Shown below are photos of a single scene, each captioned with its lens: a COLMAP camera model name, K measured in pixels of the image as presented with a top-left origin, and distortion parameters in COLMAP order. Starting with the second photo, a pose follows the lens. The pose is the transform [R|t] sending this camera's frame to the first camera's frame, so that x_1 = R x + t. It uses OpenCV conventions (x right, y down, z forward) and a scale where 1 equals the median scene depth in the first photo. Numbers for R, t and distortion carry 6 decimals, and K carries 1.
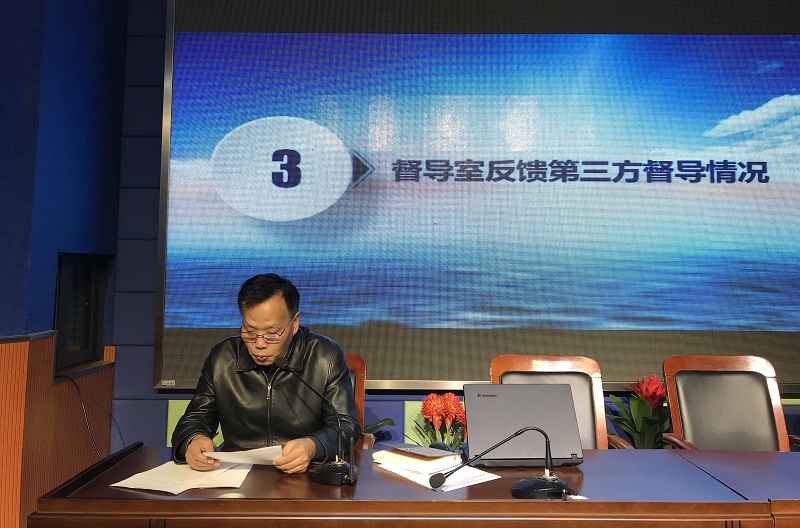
lens RADIAL K [[650.4, 0, 399.7], [0, 650.4, 247.4], [0, 0, 1]] dist [0.019804, -0.003120]
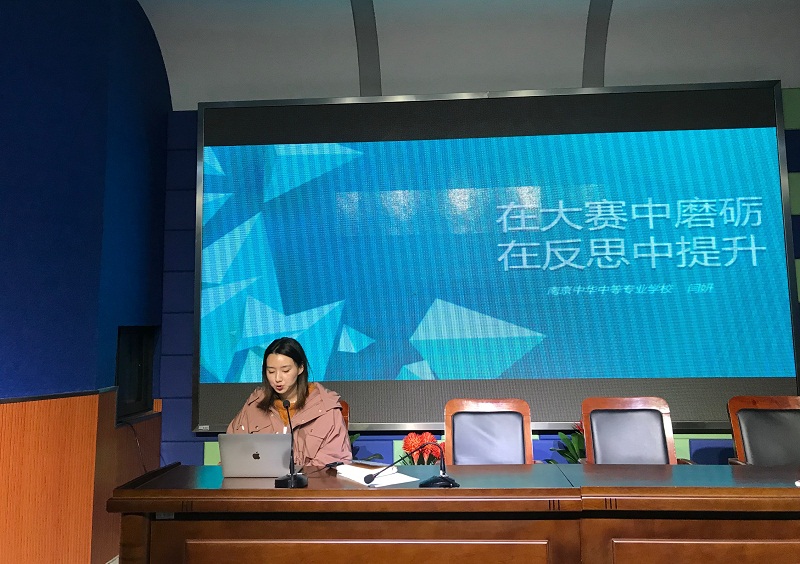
lens RADIAL K [[656.0, 0, 401.6], [0, 656.0, 280.8], [0, 0, 1]] dist [0.019133, 0.011856]
pose [[0.997641, -0.026596, -0.063279, 0.124419], [0.024498, 0.999132, -0.033699, -0.024689], [0.064120, 0.032069, 0.997427, -0.272621]]
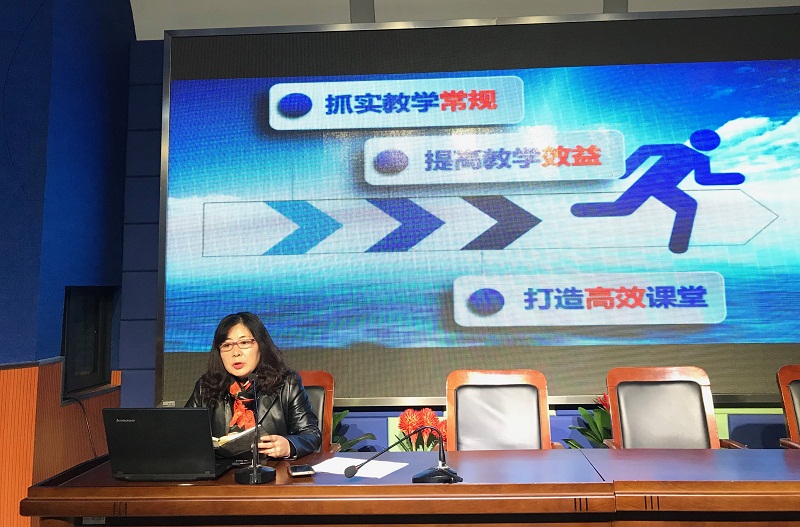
lens RADIAL K [[695.0, 0, 414.6], [0, 695.0, 243.9], [0, 0, 1]] dist [-0.000060, 0.017452]
pose [[0.998359, -0.029278, -0.049212, 0.130505], [0.027839, 0.999172, -0.029674, -0.012999], [0.050040, 0.028255, 0.998347, -0.154533]]
